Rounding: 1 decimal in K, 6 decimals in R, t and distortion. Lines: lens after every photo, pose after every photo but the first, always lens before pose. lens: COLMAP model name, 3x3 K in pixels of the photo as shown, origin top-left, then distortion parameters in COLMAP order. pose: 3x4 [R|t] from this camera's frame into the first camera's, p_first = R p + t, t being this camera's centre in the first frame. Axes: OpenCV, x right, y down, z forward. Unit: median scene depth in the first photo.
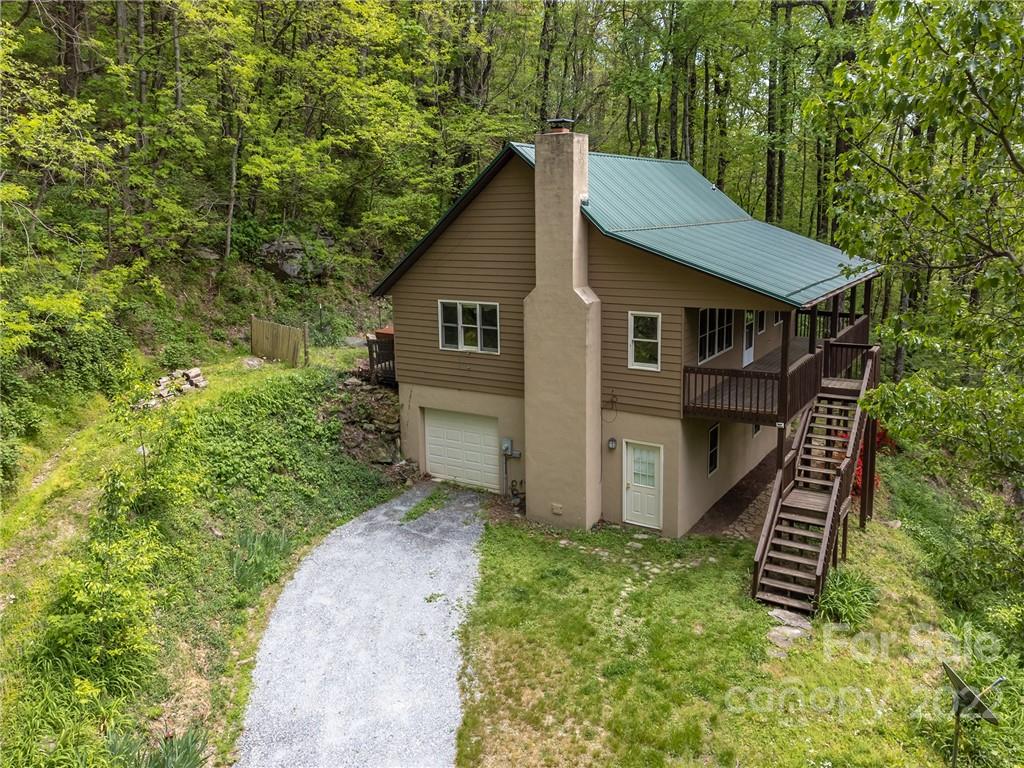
lens RADIAL K [[770.9, 0, 512.2], [0, 770.9, 382.0], [0, 0, 1]] dist [0.050783, -0.035971]
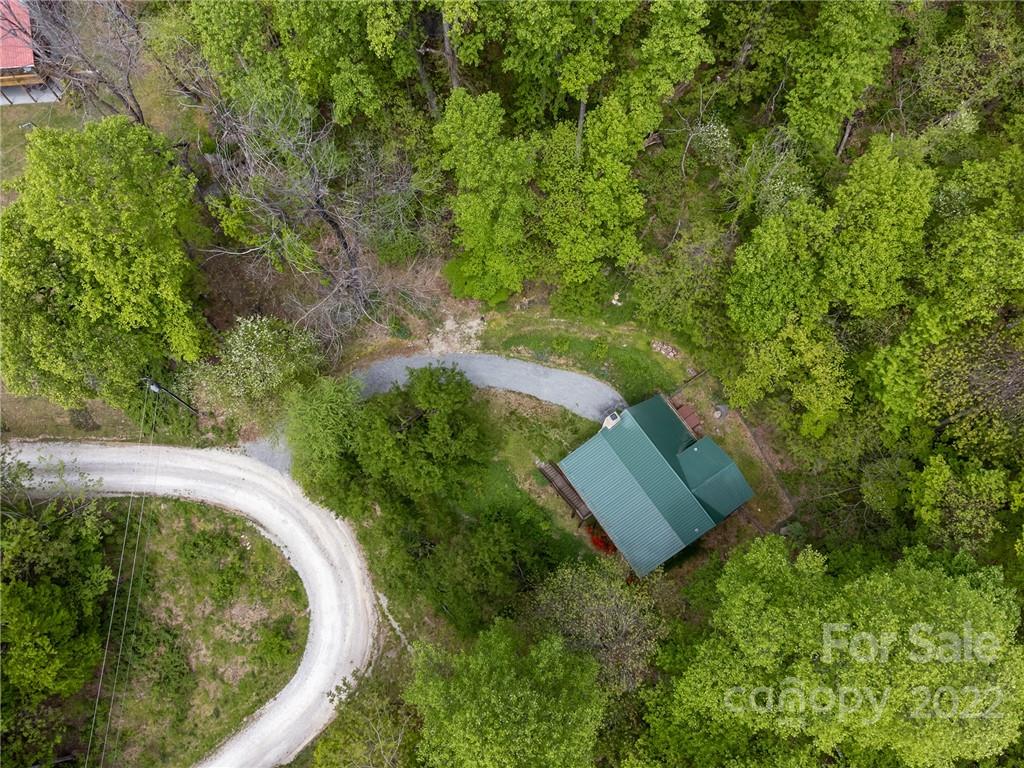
lens RADIAL K [[770.9, 0, 511.1], [0, 770.9, 378.4], [0, 0, 1]] dist [0.050783, -0.035971]
pose [[-0.391711, 0.874146, -0.287109, 1.360373], [-0.182090, 0.232222, 0.955466, -4.493687], [0.901890, 0.426546, 0.068210, 0.250865]]
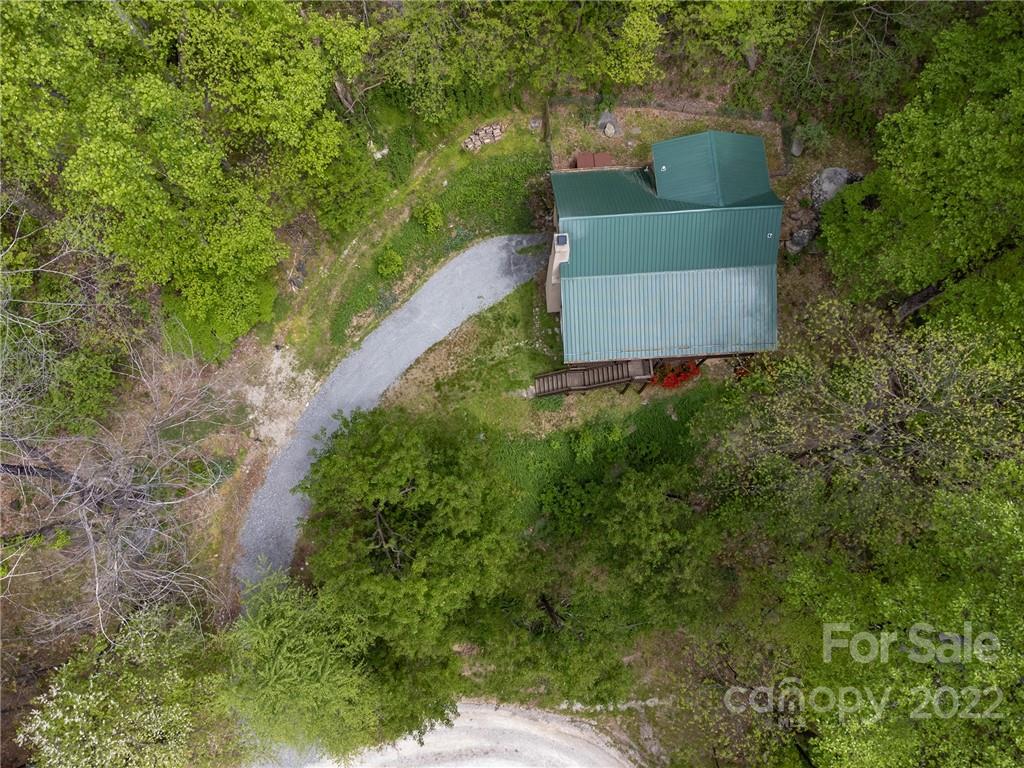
lens RADIAL K [[770.9, 0, 513.3], [0, 770.9, 386.1], [0, 0, 1]] dist [0.050783, -0.035971]
pose [[0.587657, 0.794082, -0.155220, 0.793956], [-0.179662, 0.315116, 0.931893, -2.699470], [0.788911, -0.519746, 0.327846, -0.112843]]
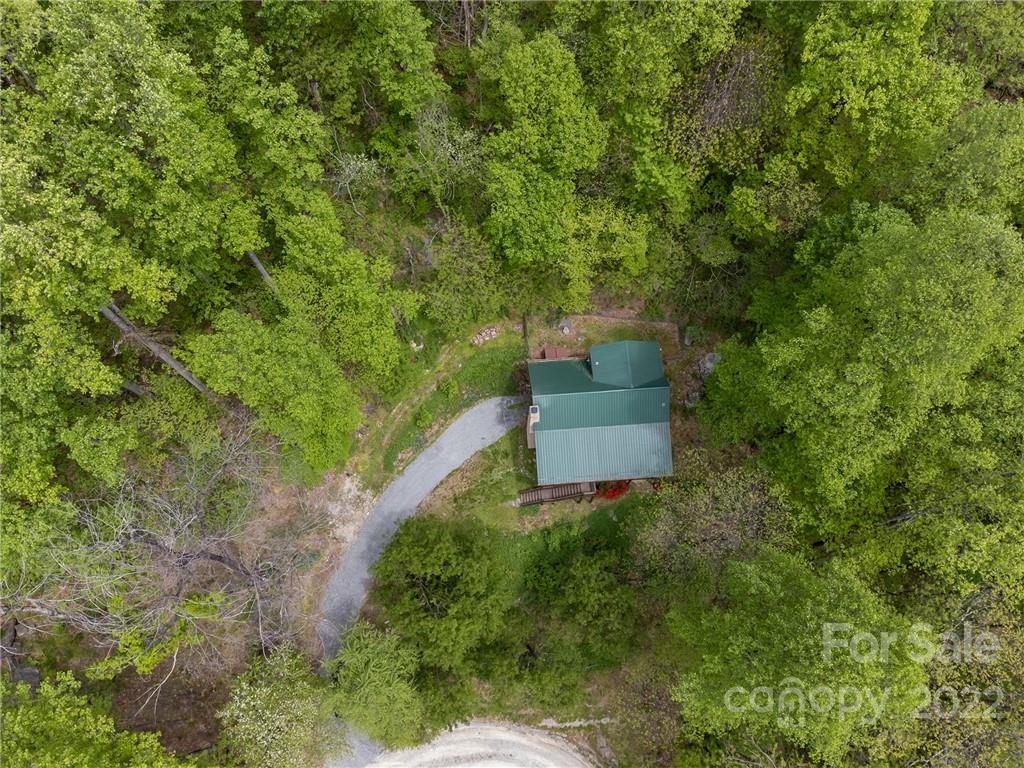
lens RADIAL K [[770.9, 0, 511.4], [0, 770.9, 382.4], [0, 0, 1]] dist [0.050783, -0.035971]
pose [[0.598500, 0.761929, -0.247511, 0.953988], [-0.180247, 0.429104, 0.885088, -4.292661], [0.780582, -0.485113, 0.394154, -0.579434]]
